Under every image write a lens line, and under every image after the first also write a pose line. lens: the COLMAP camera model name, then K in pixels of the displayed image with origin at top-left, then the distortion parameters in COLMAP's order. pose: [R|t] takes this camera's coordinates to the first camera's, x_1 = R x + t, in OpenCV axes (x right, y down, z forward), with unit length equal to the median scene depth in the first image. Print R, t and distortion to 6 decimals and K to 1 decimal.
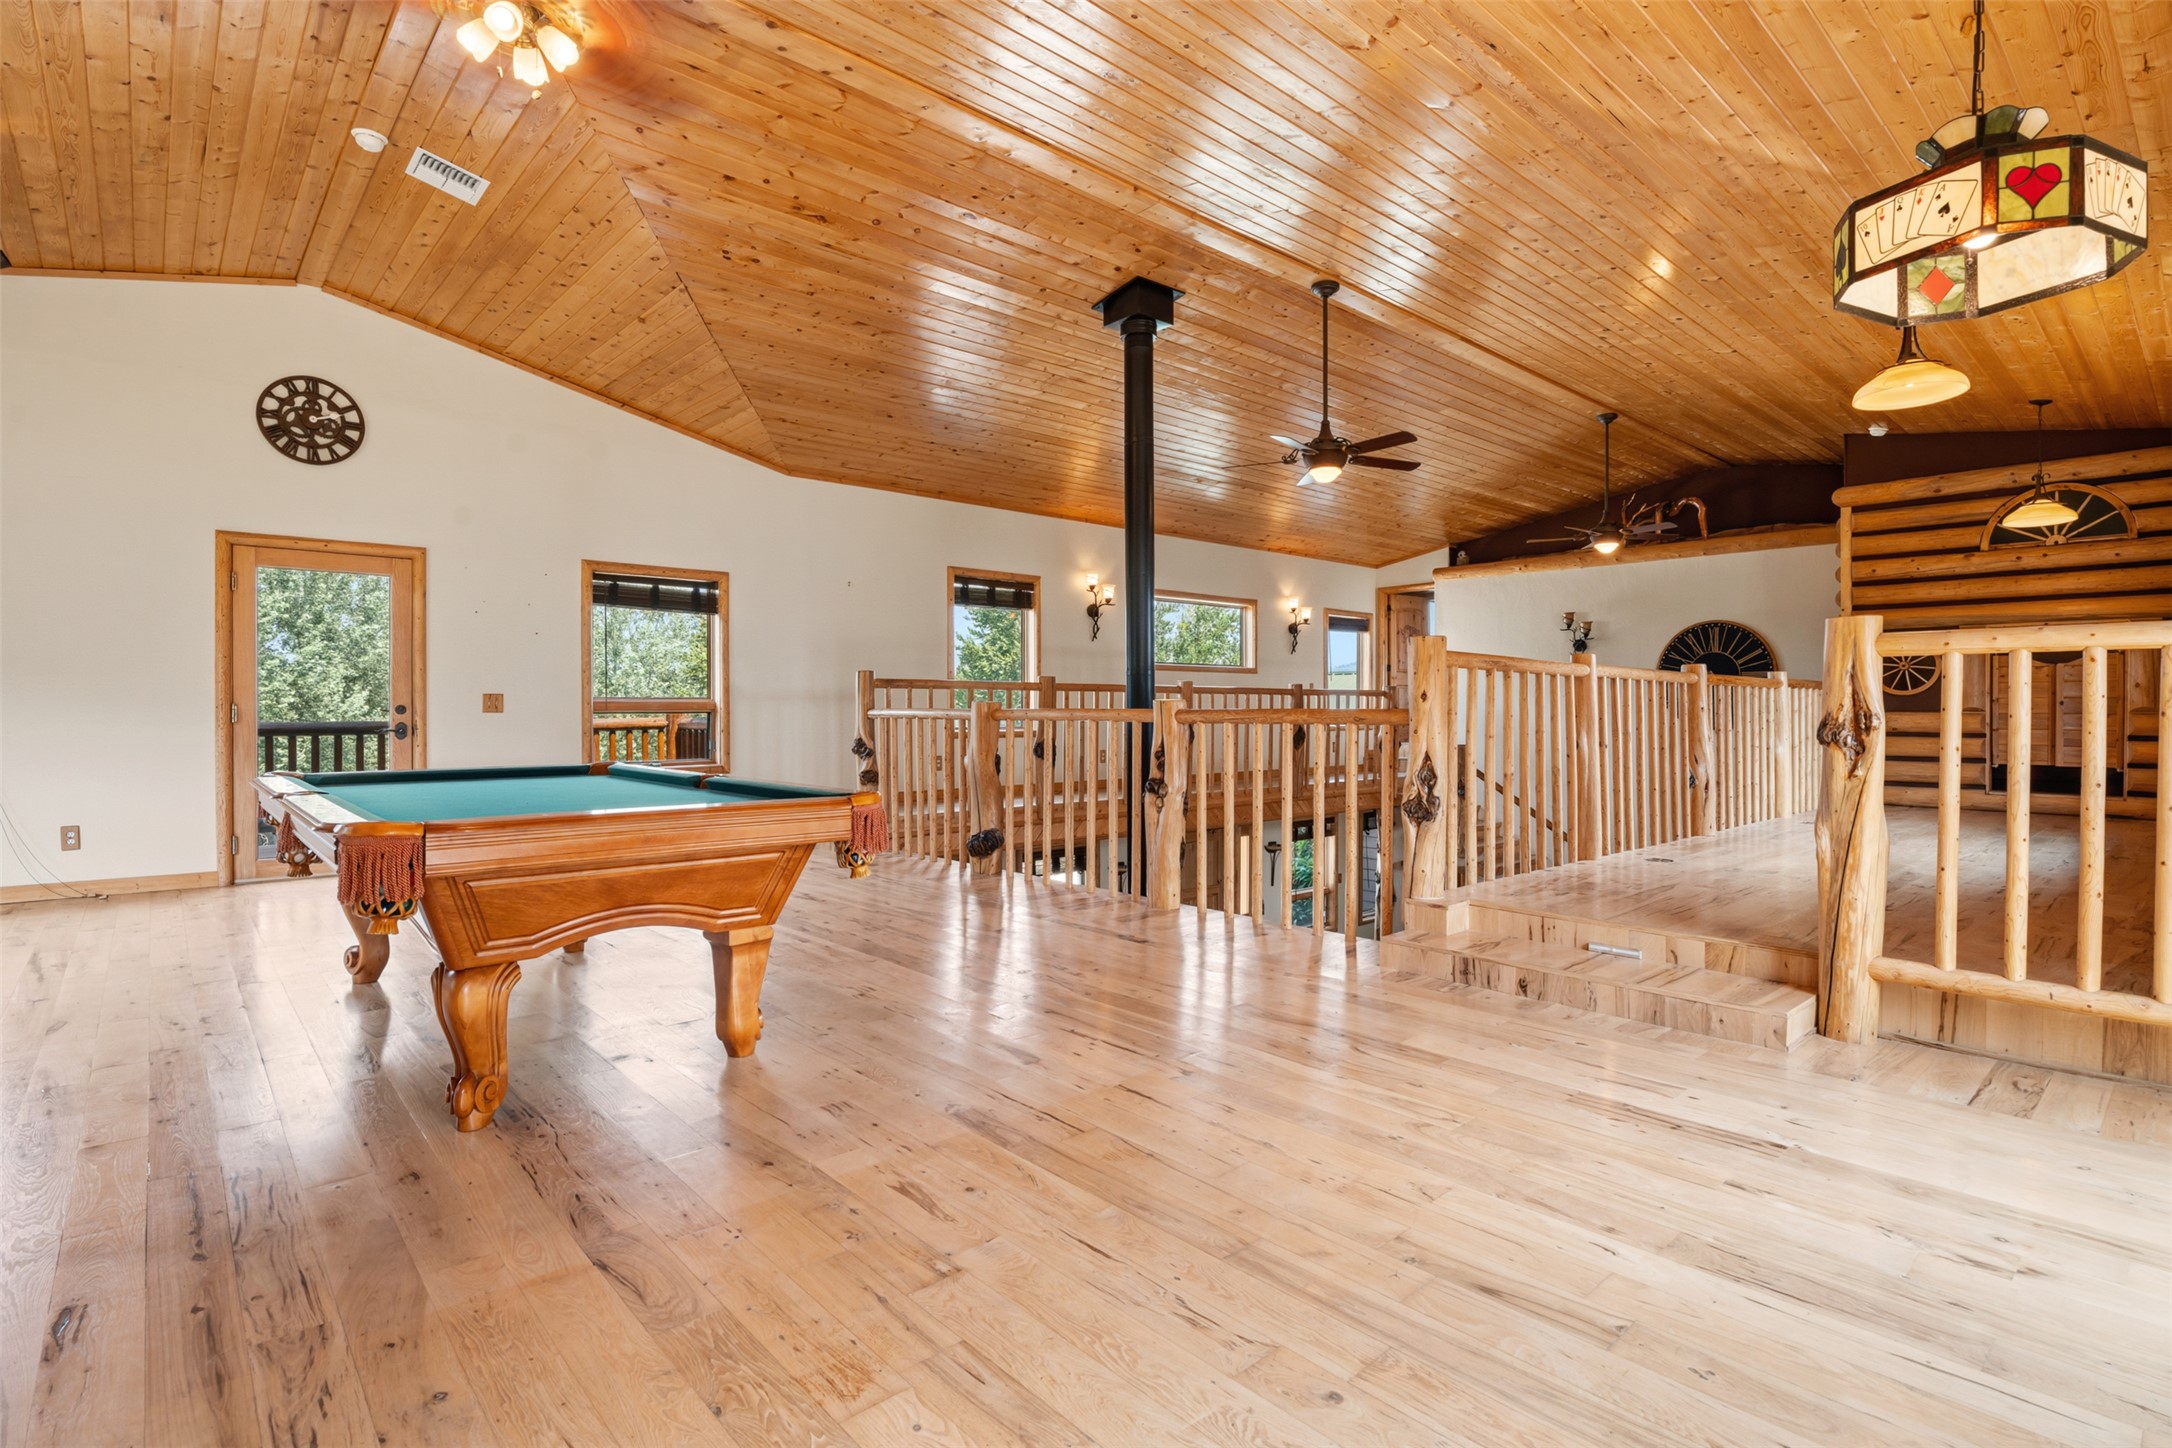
lens RADIAL K [[1053.3, 0, 1096.1], [0, 1053.3, 709.2], [0, 0, 1]] dist [-0.002752, -0.000766]
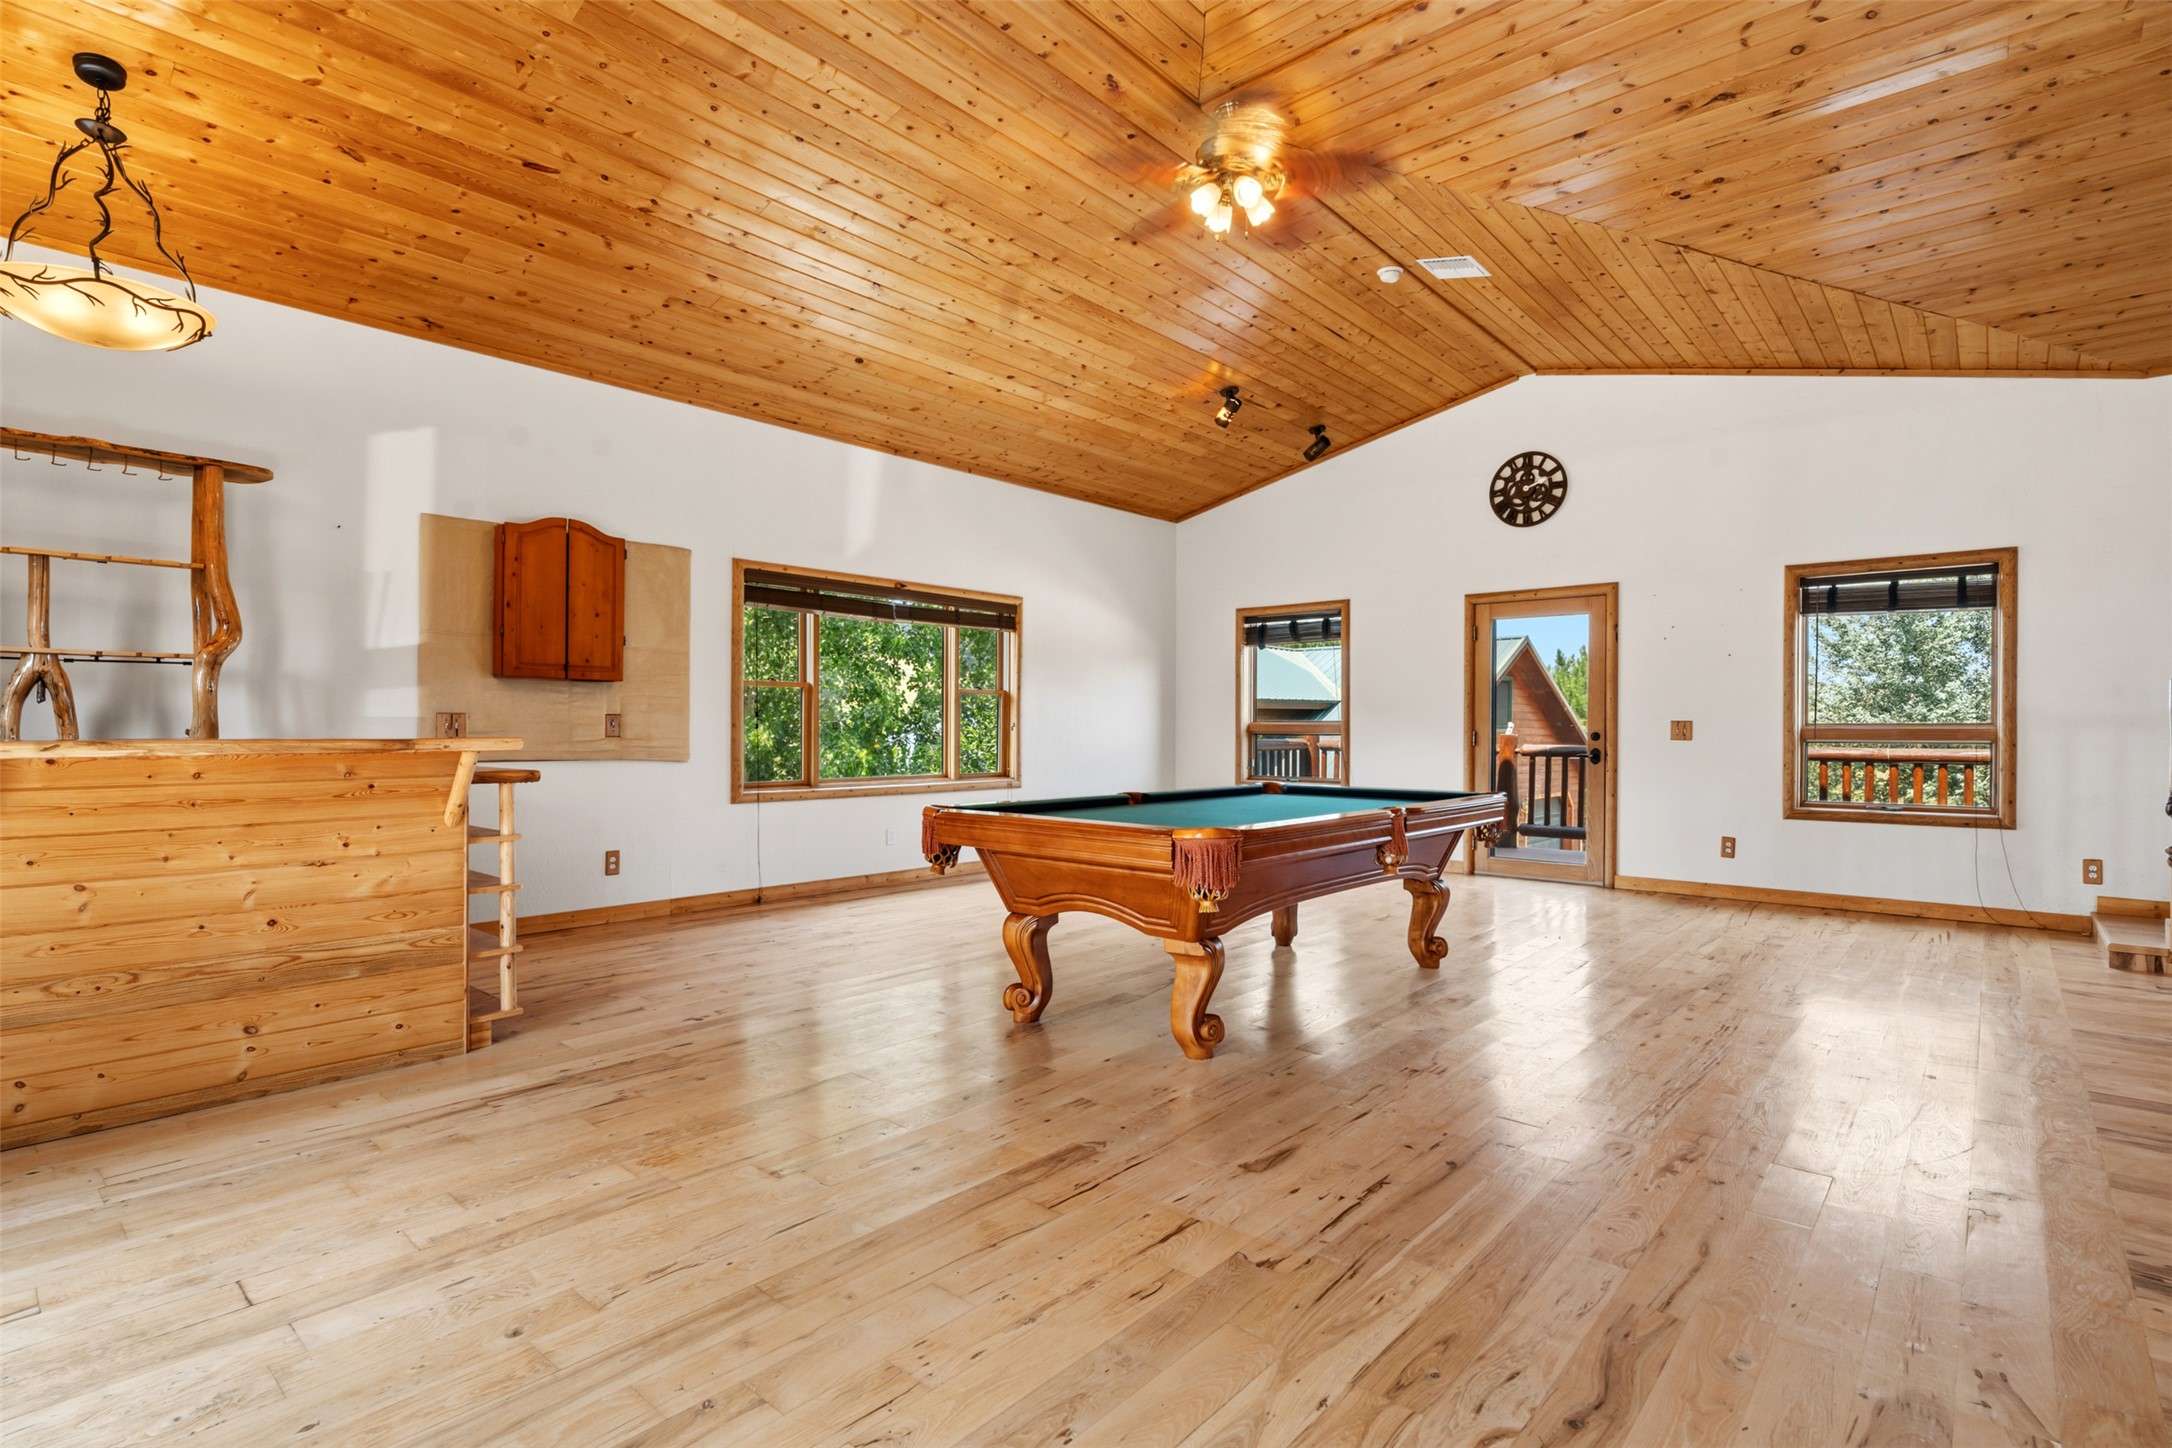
lens RADIAL K [[1053.3, 0, 1082.9], [0, 1053.3, 731.1], [0, 0, 1]] dist [-0.002752, -0.000766]
pose [[0.103598, 0.005305, -0.994605, 0.376251], [-0.005036, 0.999976, 0.004809, -0.007919], [0.994606, 0.004510, 0.103622, 0.388702]]
